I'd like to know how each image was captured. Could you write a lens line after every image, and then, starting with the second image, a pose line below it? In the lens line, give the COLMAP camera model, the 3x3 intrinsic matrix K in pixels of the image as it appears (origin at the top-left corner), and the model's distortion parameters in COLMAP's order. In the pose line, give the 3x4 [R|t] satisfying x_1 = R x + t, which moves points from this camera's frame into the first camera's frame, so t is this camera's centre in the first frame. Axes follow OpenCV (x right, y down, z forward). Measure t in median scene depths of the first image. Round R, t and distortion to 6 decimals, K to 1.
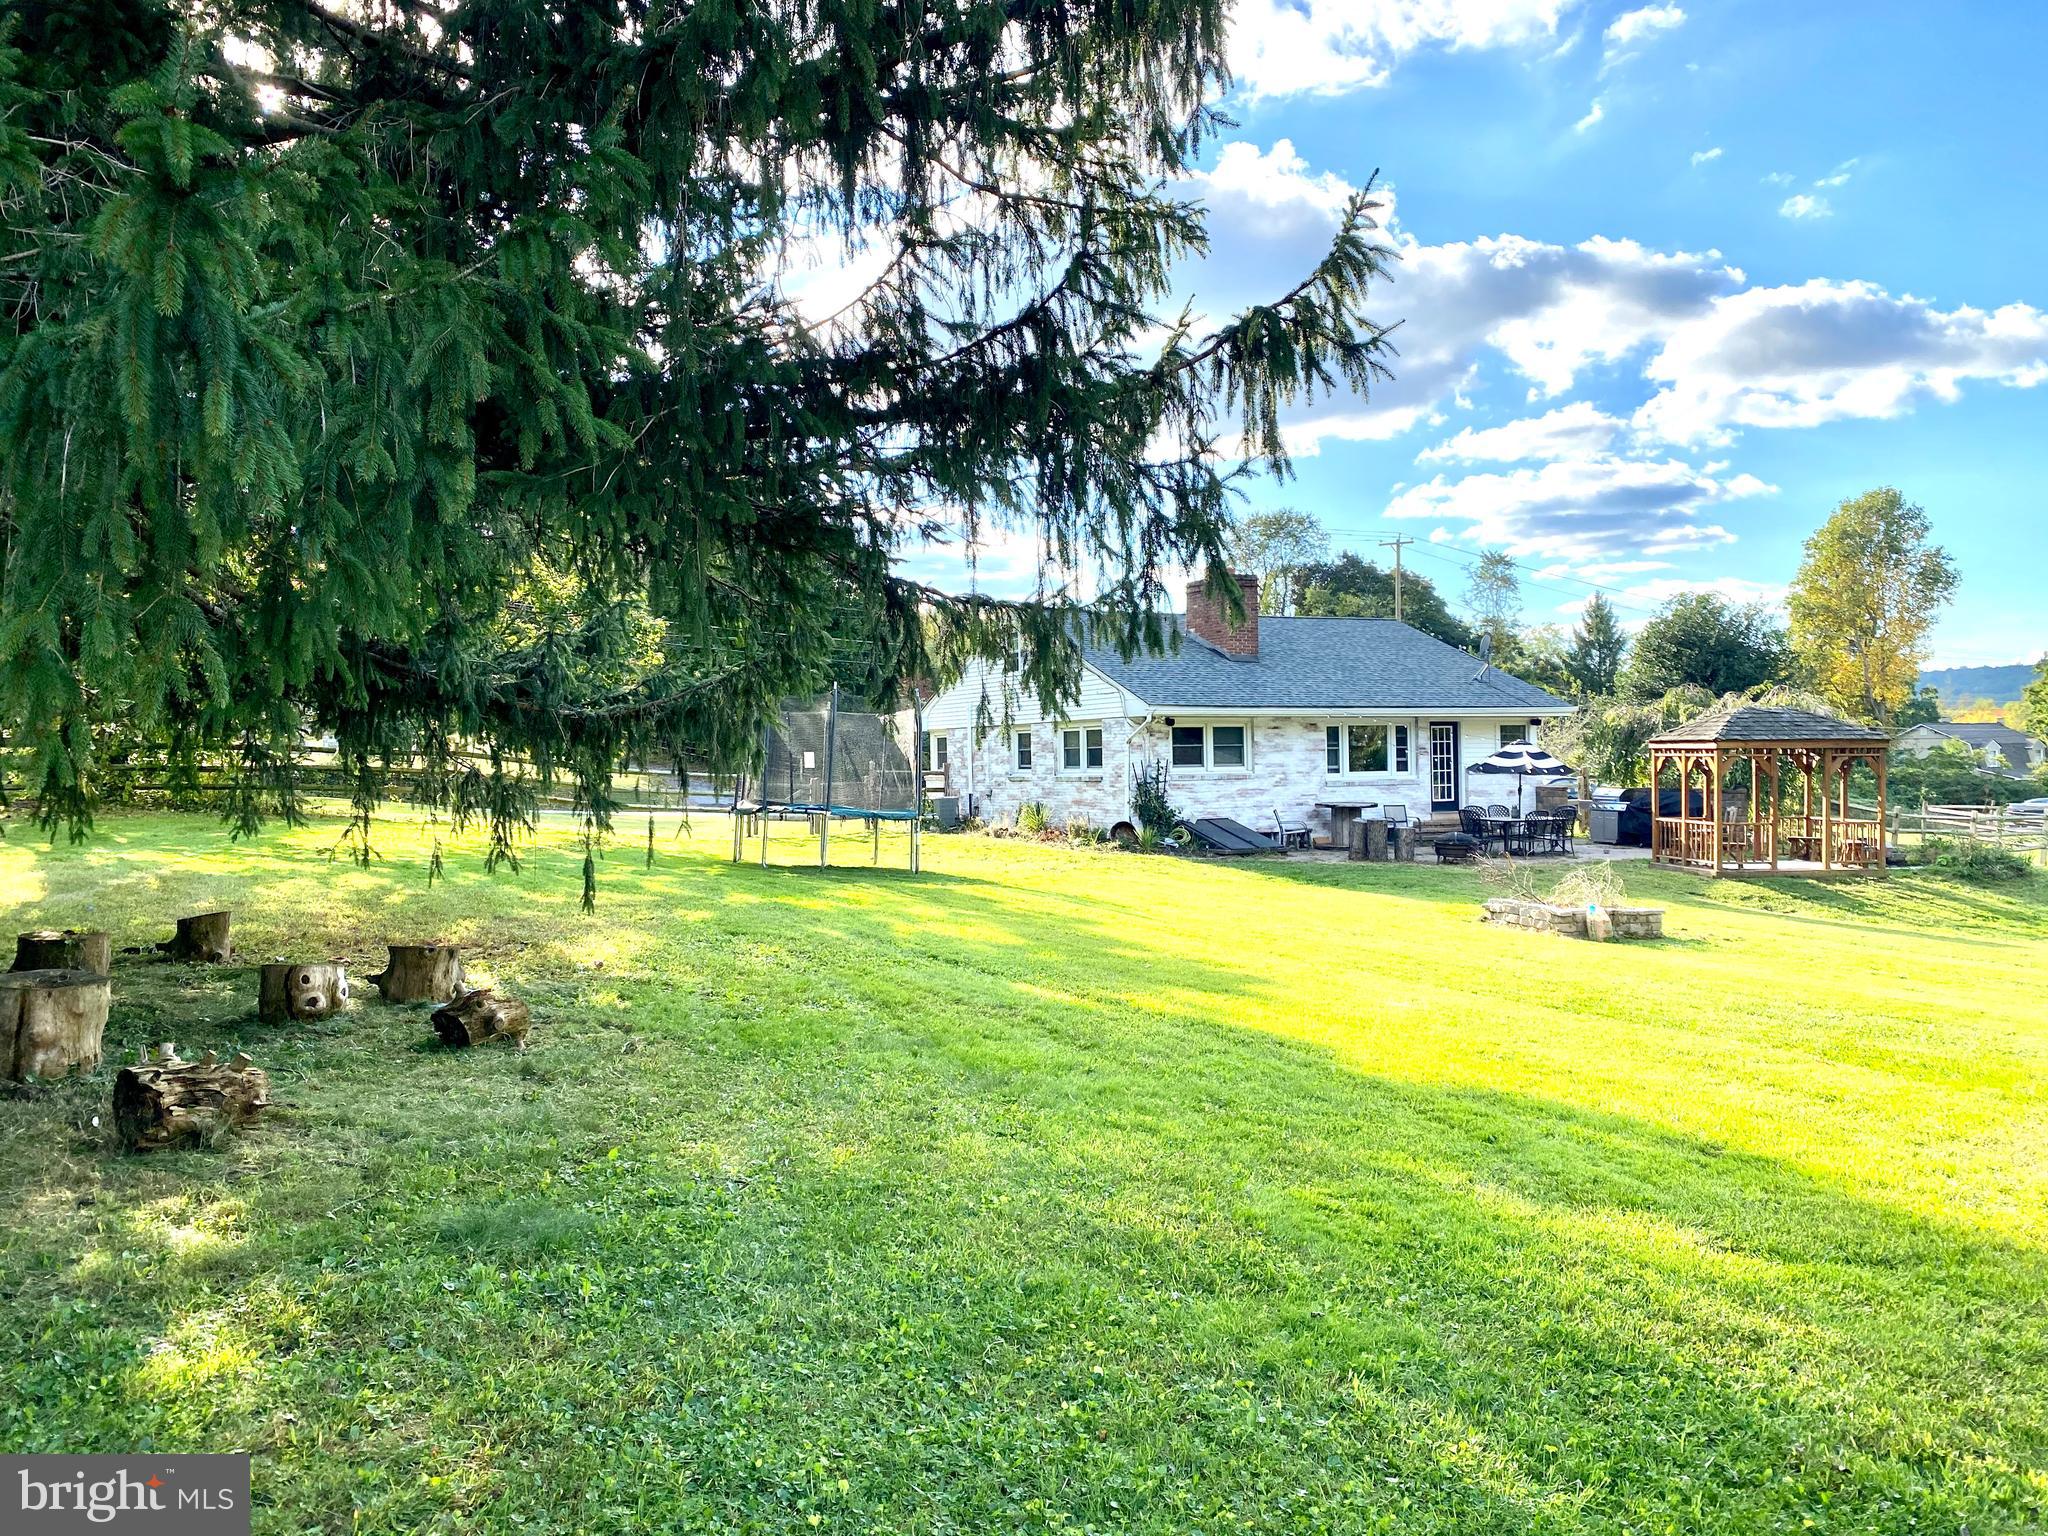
lens RADIAL K [[1565.5, 0, 993.6], [0, 1565.5, 789.2], [0, 0, 1]] dist [0.056336, -0.067352]
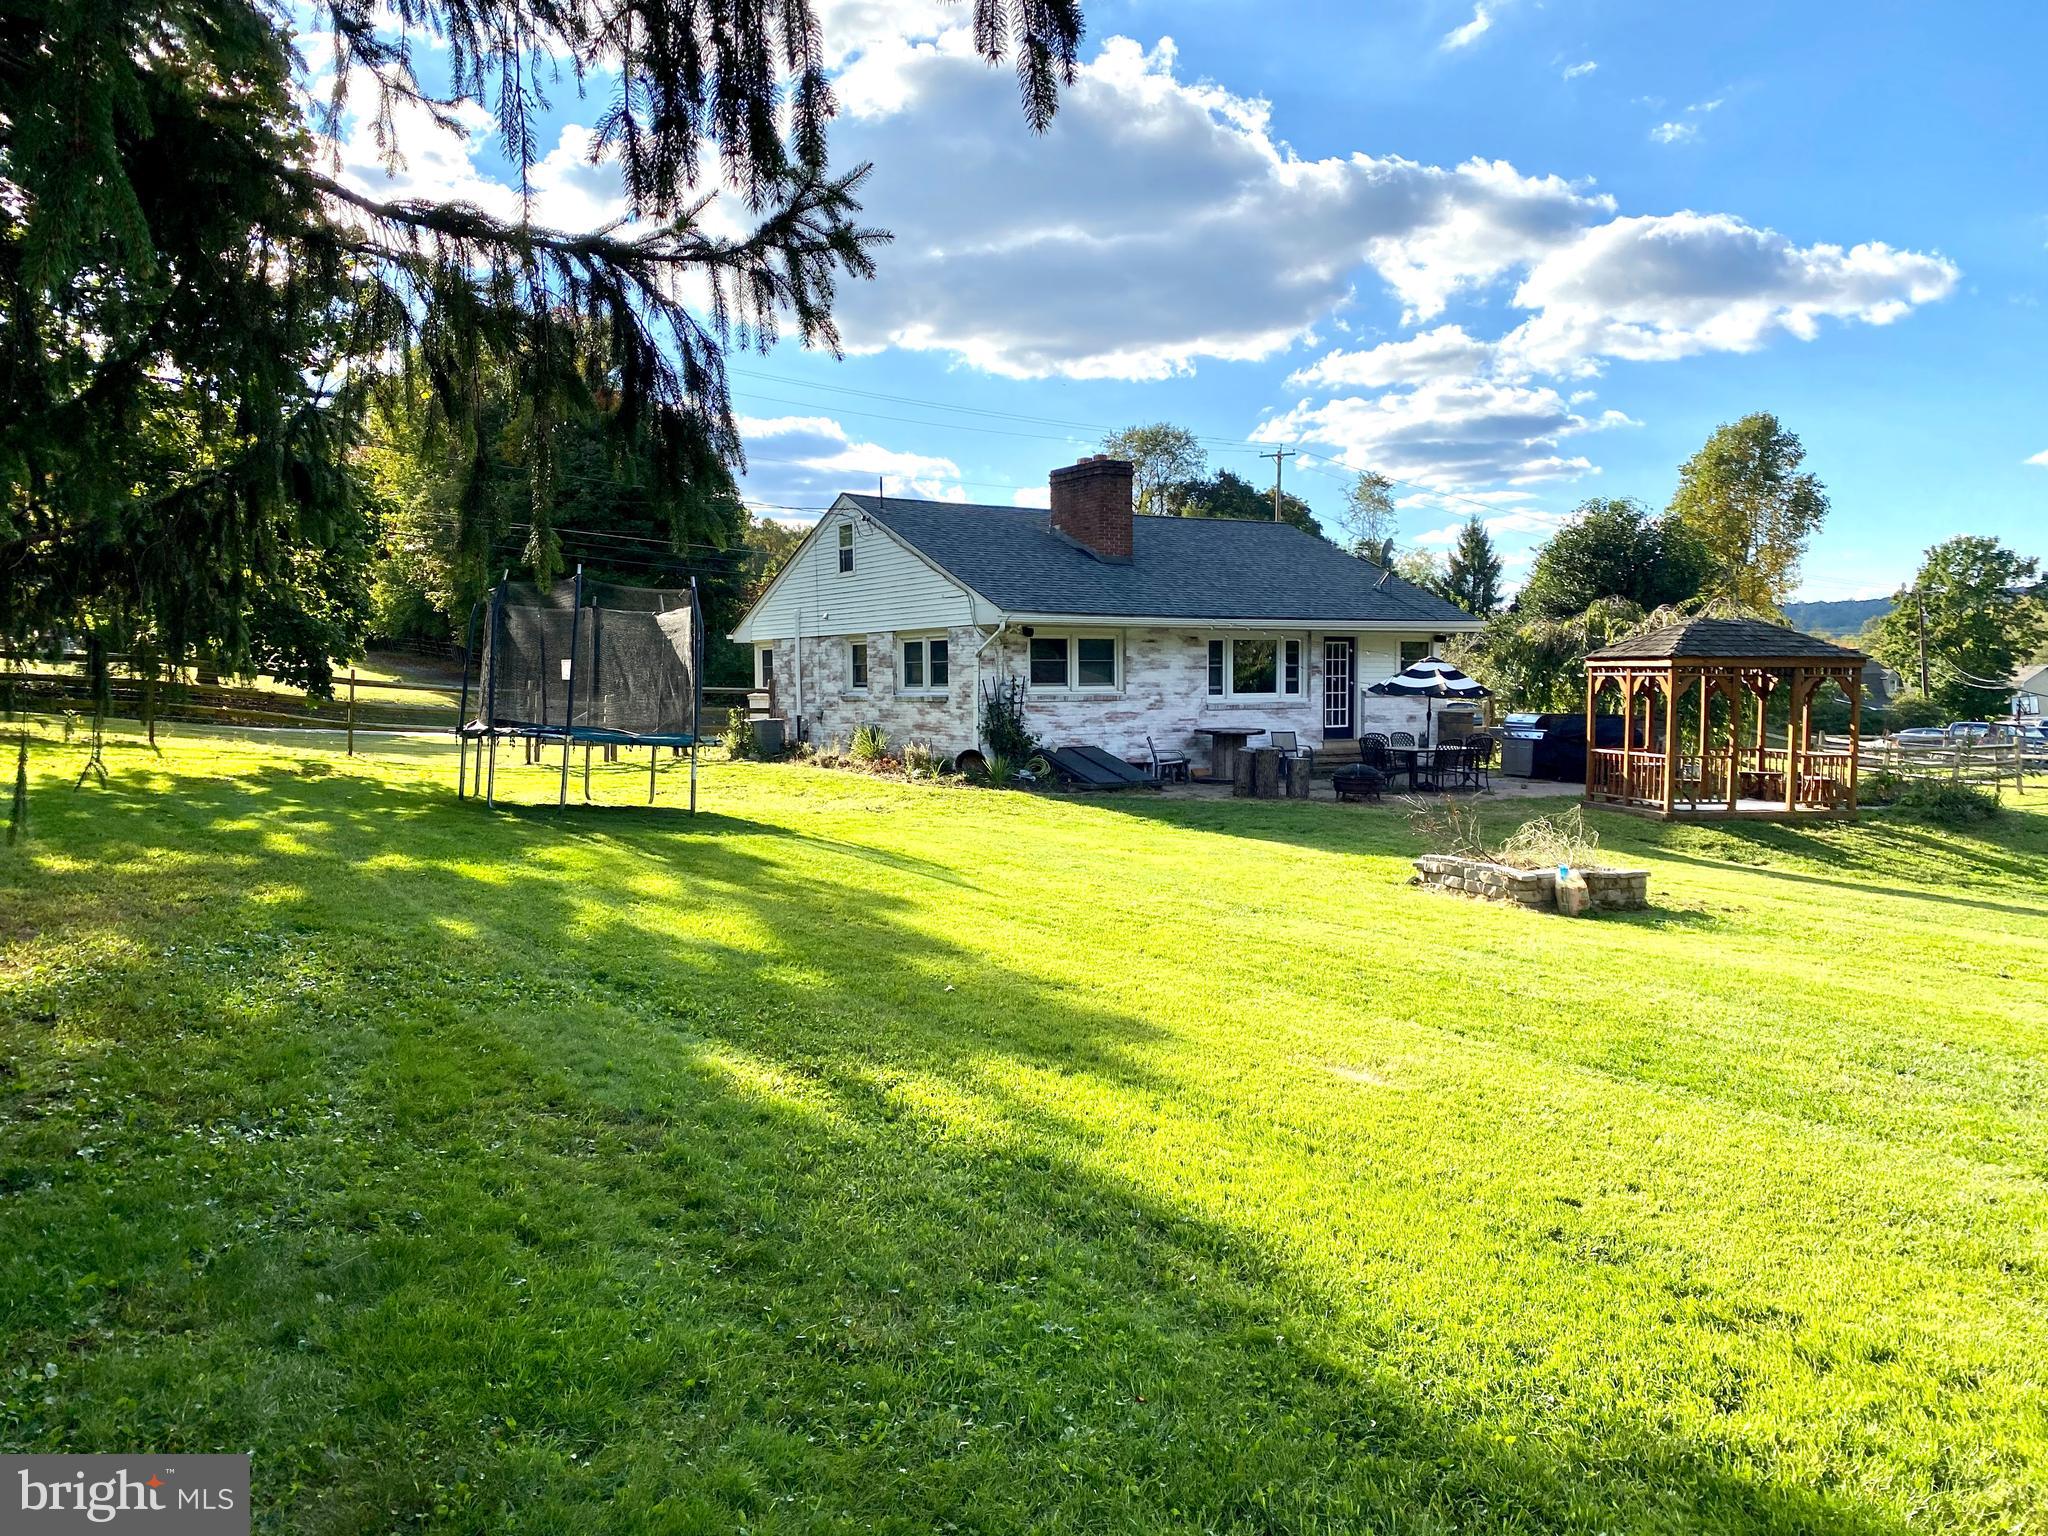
lens RADIAL K [[1565.5, 0, 1021.1], [0, 1565.5, 768.6], [0, 0, 1]] dist [0.056336, -0.067352]
pose [[0.995194, 0.004463, 0.097822, 0.024584], [-0.007875, 0.999373, 0.034526, 0.001454], [-0.097606, -0.035130, 0.994605, 0.144404]]
